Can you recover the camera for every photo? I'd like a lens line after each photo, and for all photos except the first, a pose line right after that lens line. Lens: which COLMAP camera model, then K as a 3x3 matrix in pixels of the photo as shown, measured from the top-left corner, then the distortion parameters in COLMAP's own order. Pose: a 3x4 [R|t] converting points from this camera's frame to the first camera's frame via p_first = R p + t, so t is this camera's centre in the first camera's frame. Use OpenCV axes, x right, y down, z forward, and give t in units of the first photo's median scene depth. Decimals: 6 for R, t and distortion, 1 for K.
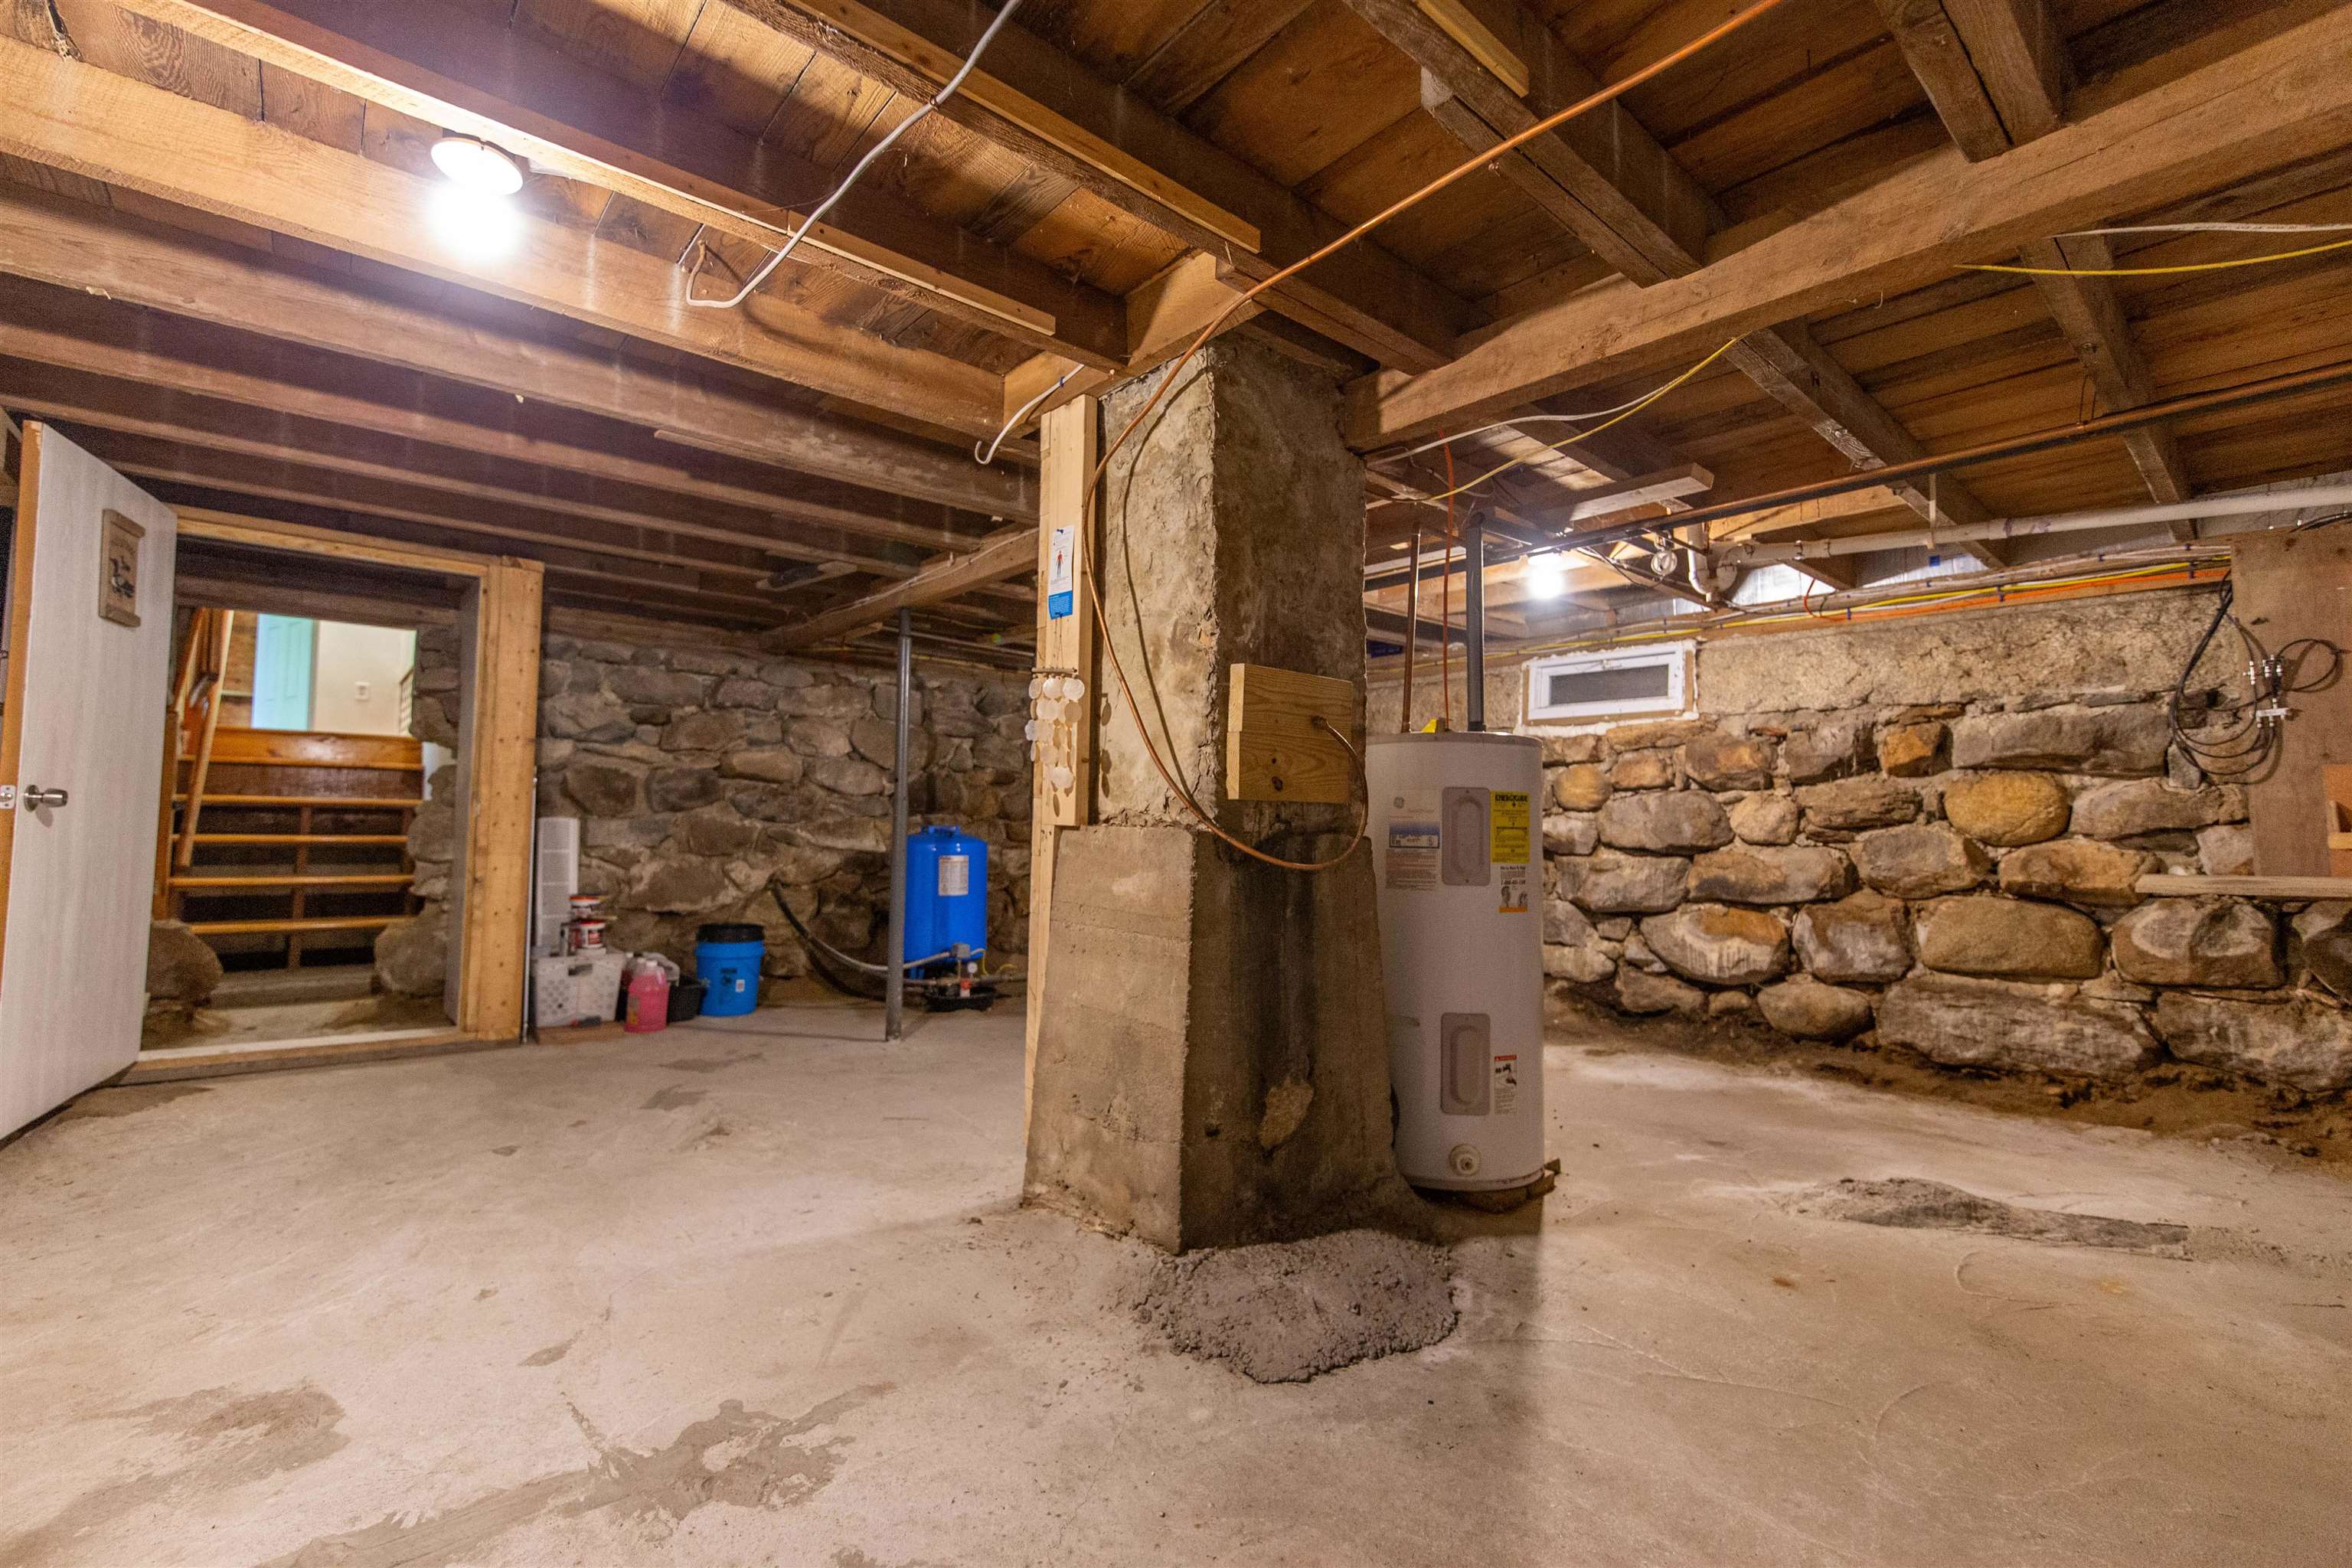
lens RADIAL K [[1012.9, 0, 1169.4], [0, 1012.9, 774.9], [0, 0, 1]] dist [0.003279, -0.001552]
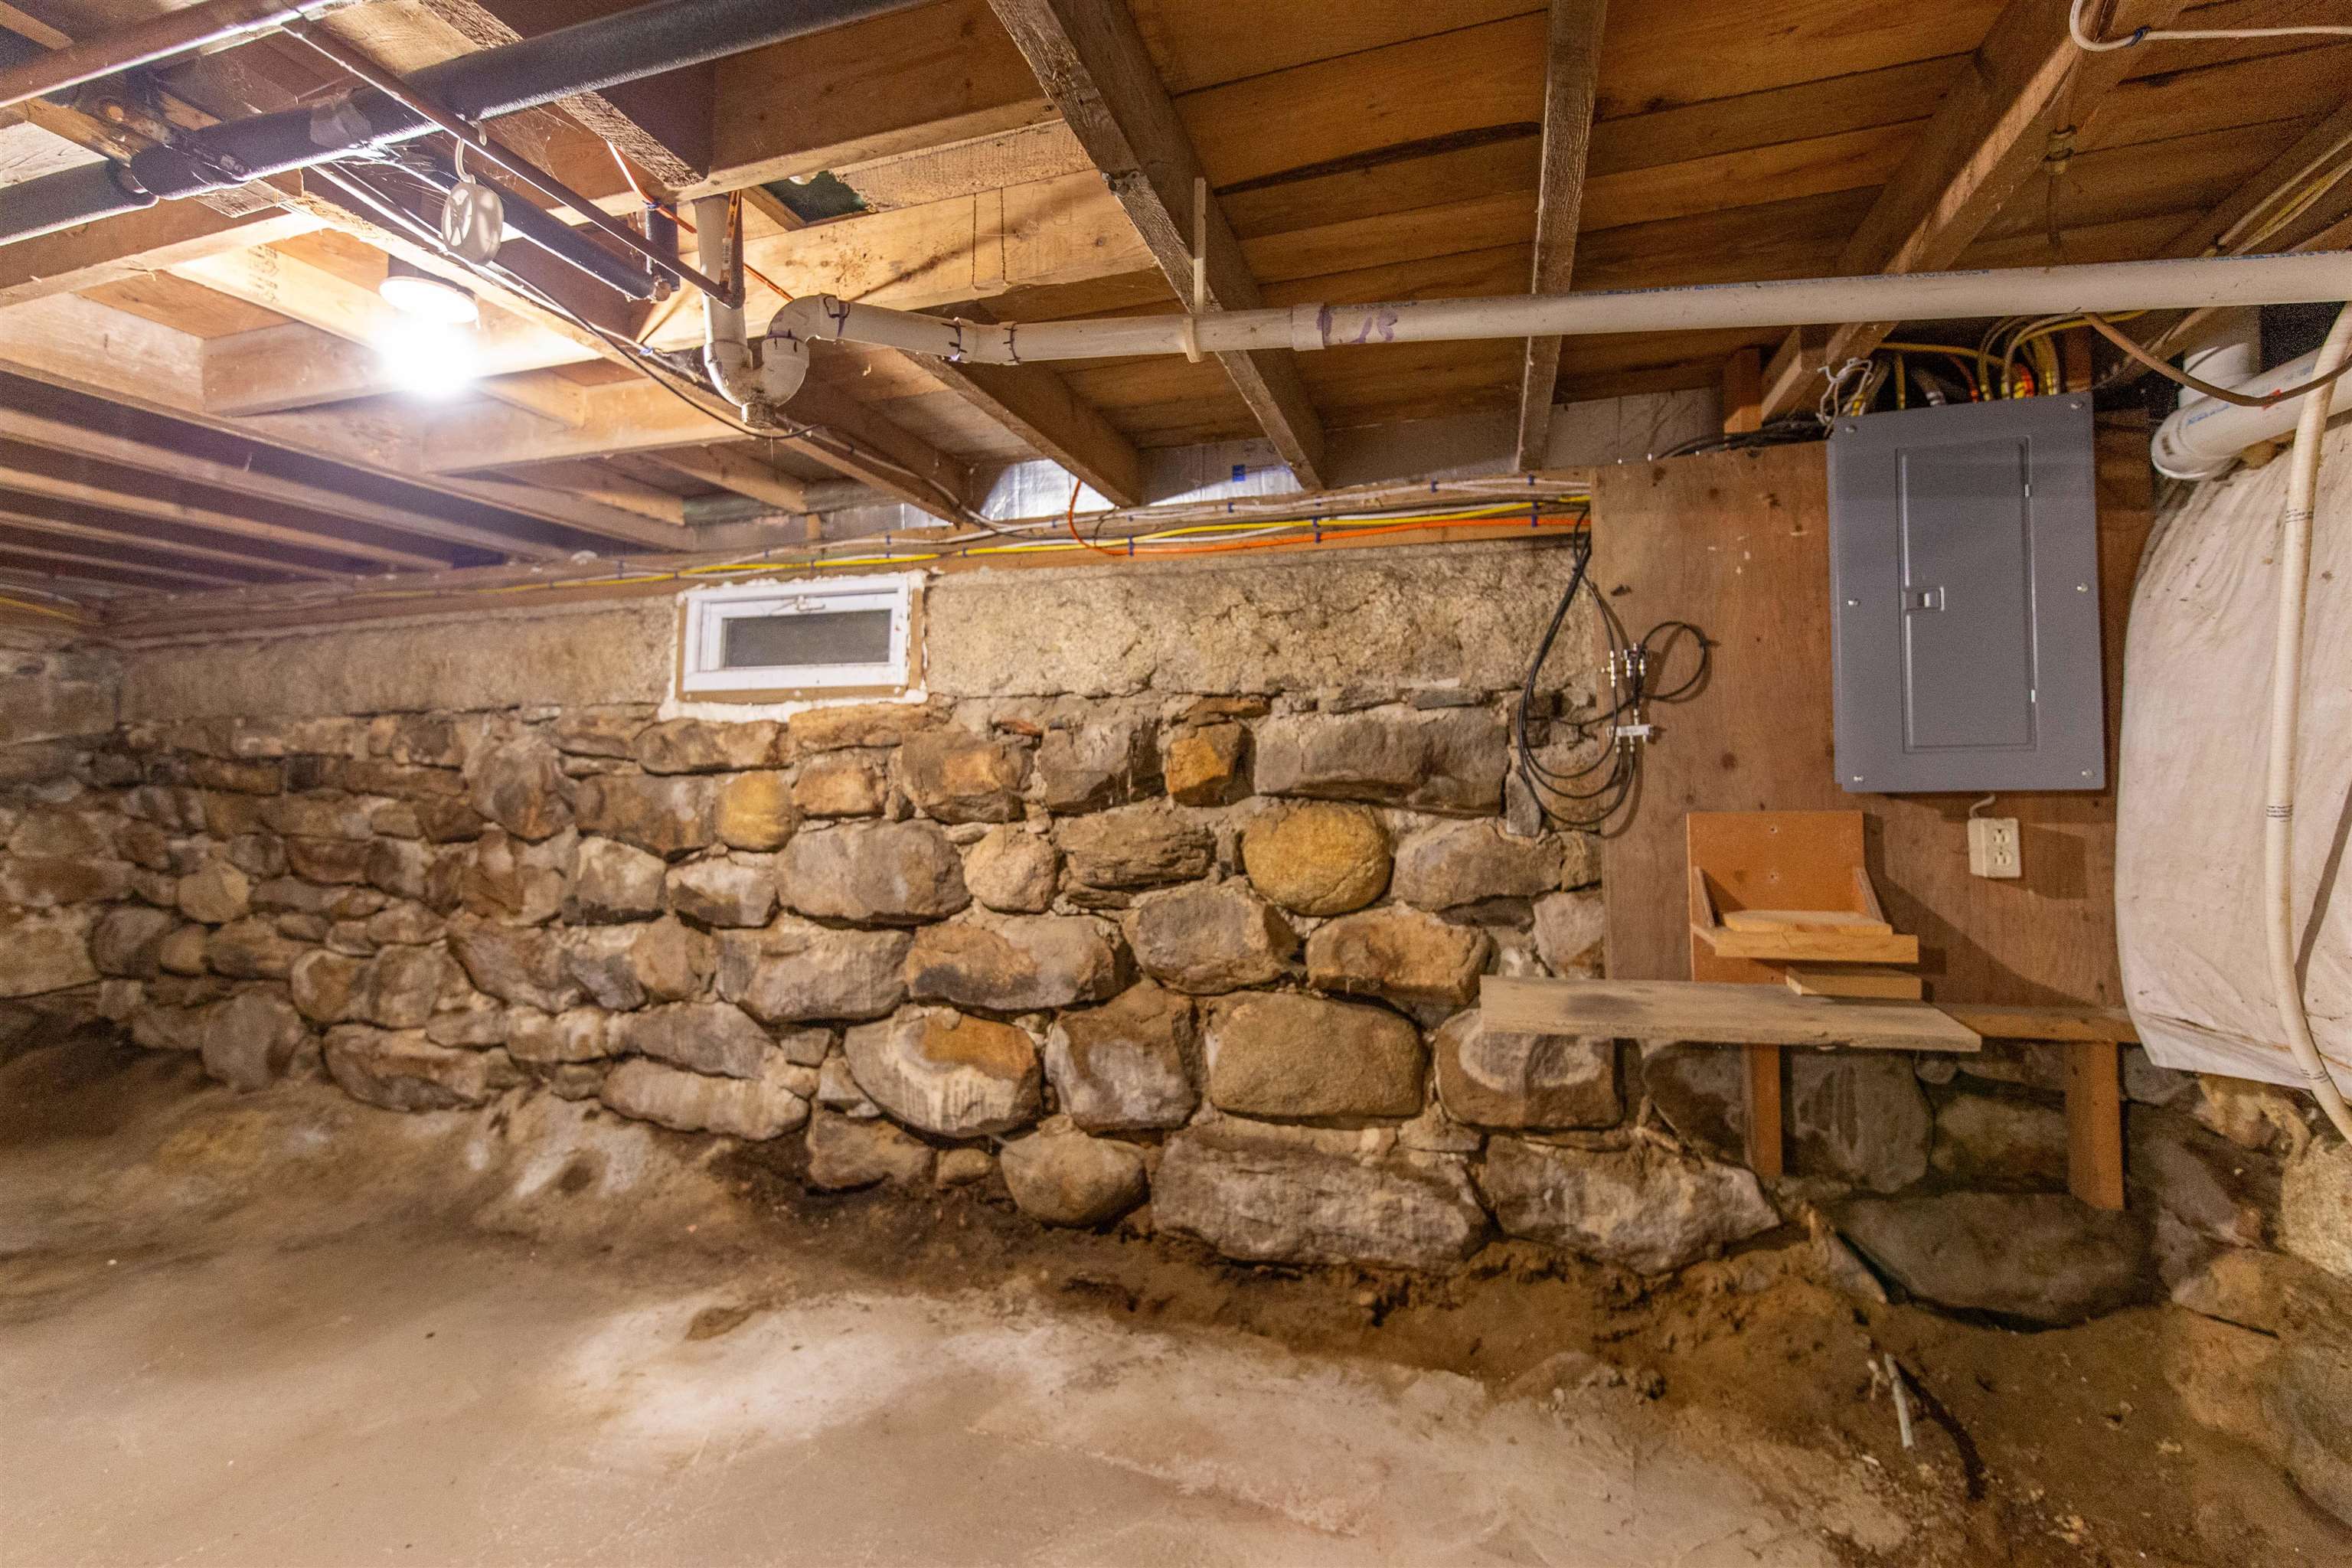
lens RADIAL K [[1012.9, 0, 1181.4], [0, 1012.9, 773.6], [0, 0, 1]] dist [0.003279, -0.001552]
pose [[0.853577, -0.005379, 0.520938, 0.413575], [-0.014486, 0.999315, 0.034055, -0.043513], [-0.520765, -0.036614, 0.852915, 0.494511]]
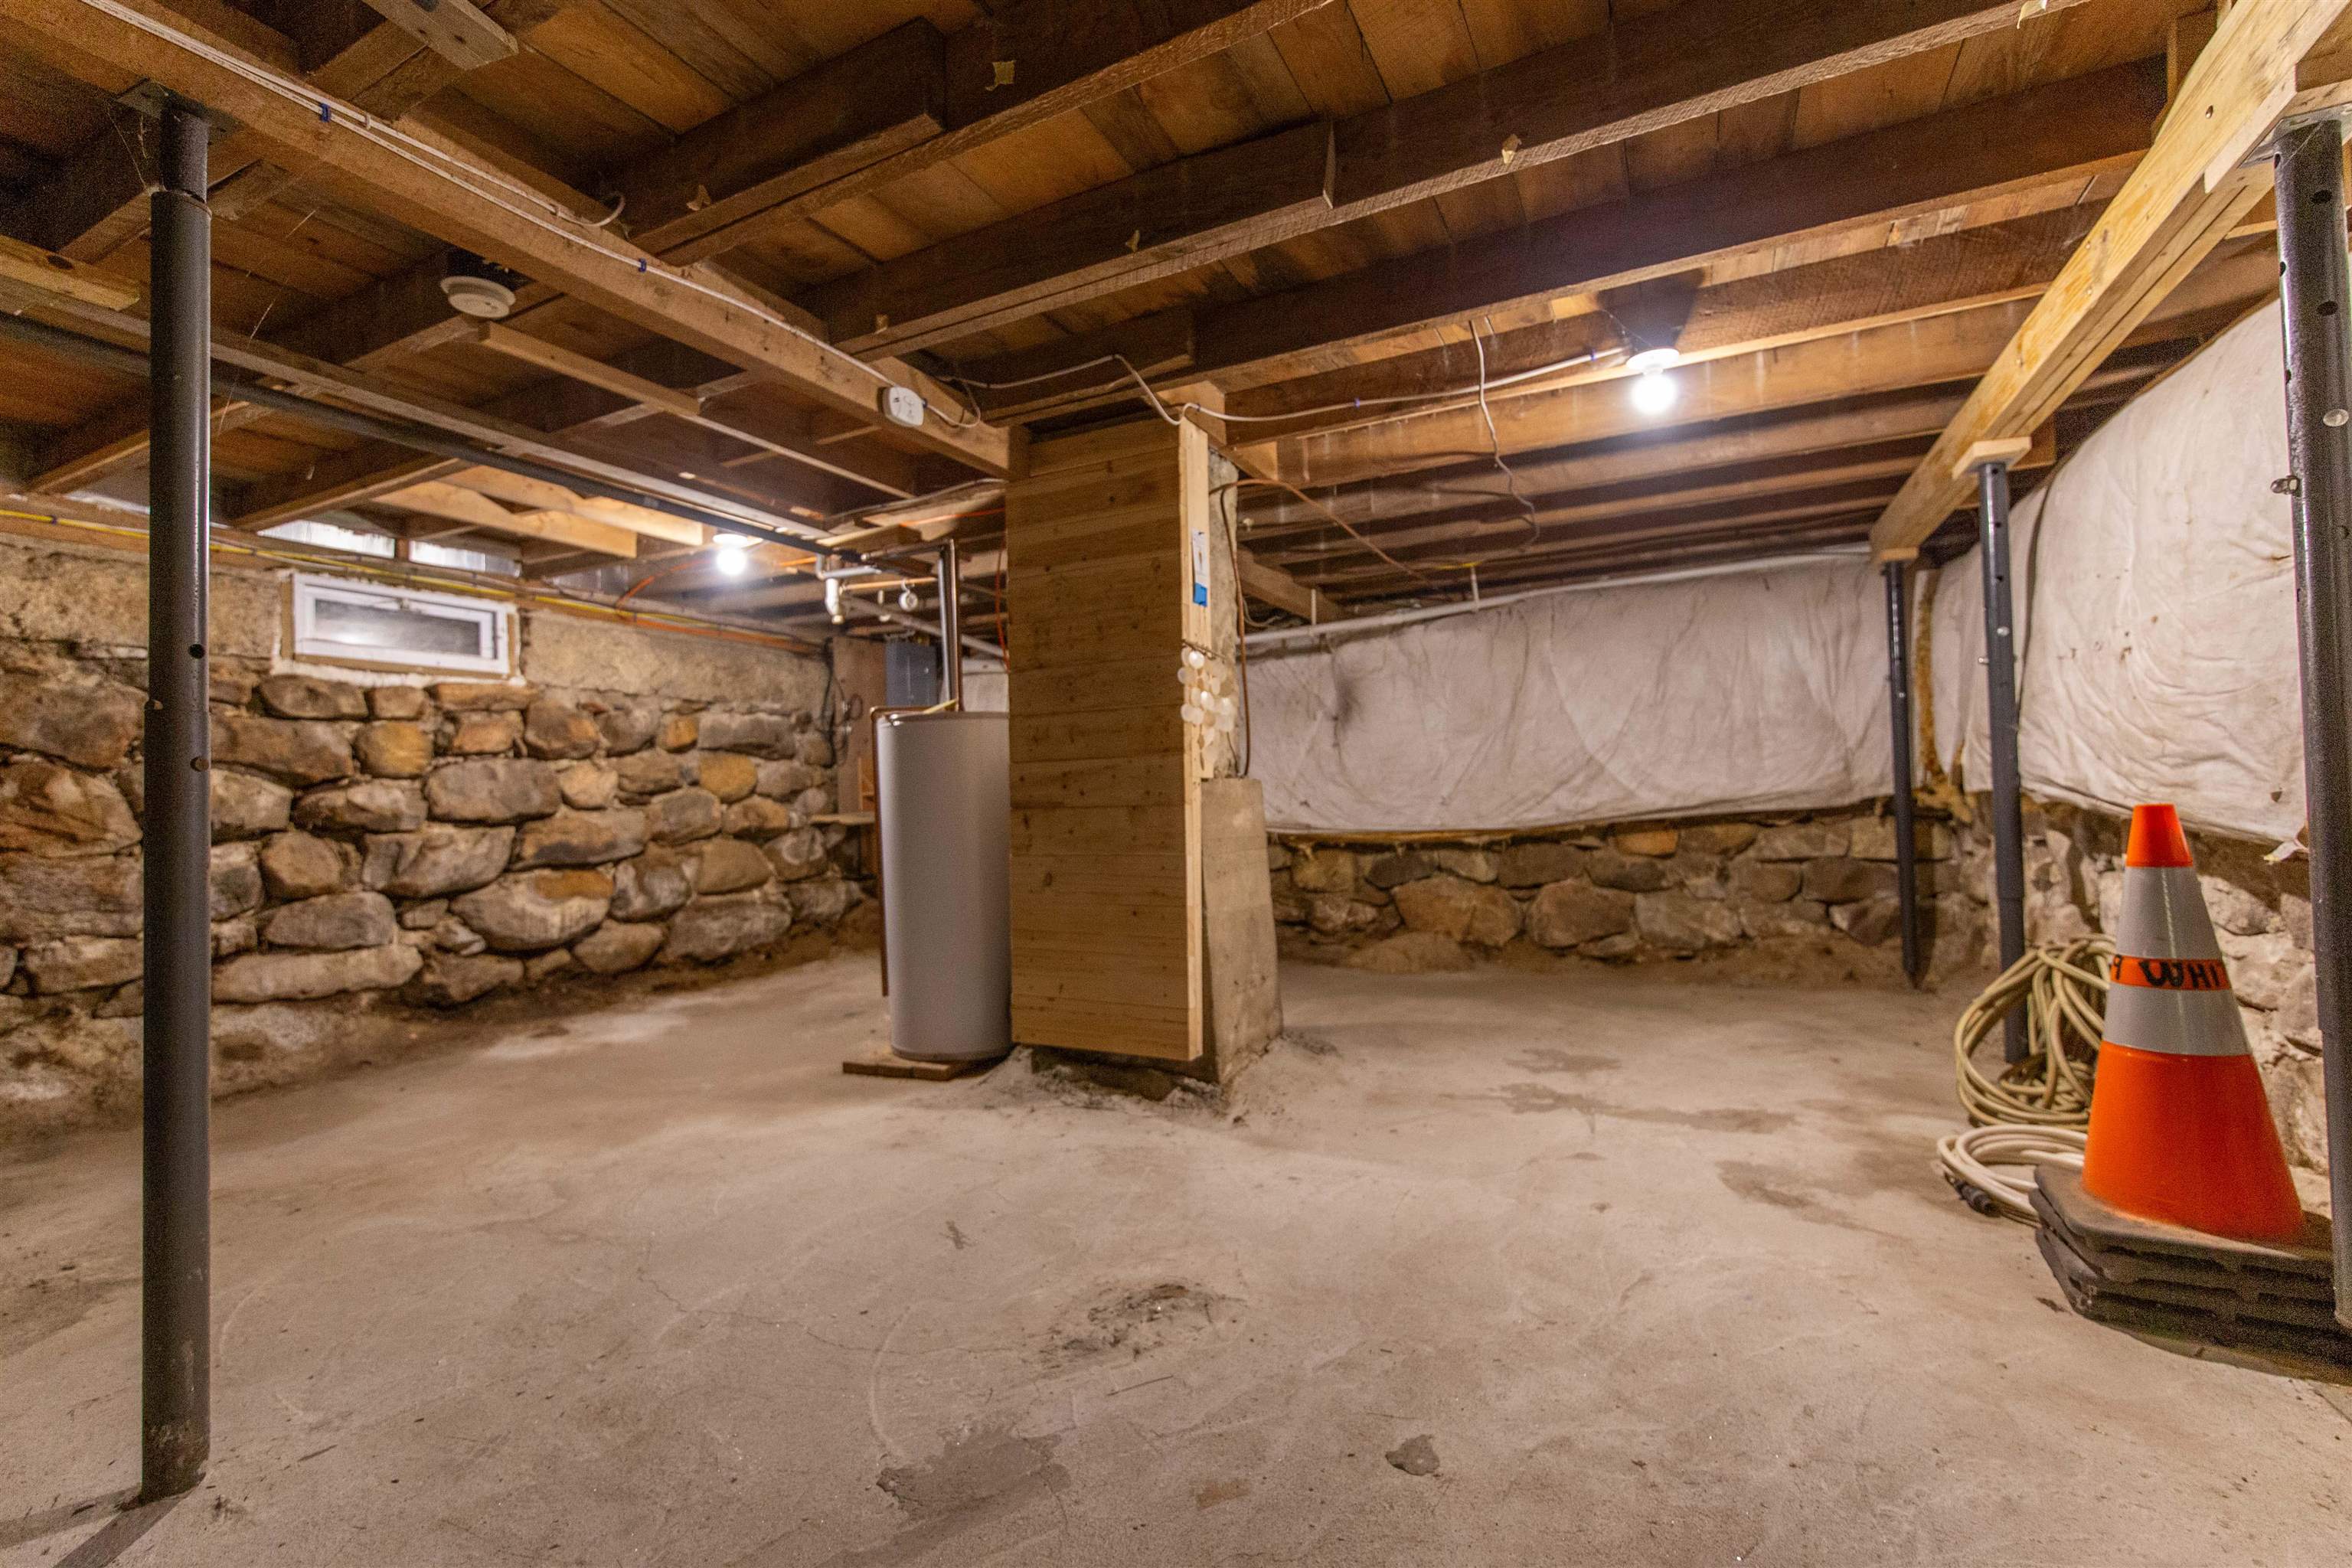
lens RADIAL K [[1012.9, 0, 1178.3], [0, 1012.9, 776.5], [0, 0, 1]] dist [0.003279, -0.001552]
pose [[-0.387891, 0.013127, 0.921612, -0.790957], [-0.024943, 0.999383, -0.024732, 0.051260], [-0.921368, -0.032582, -0.387324, 0.975072]]
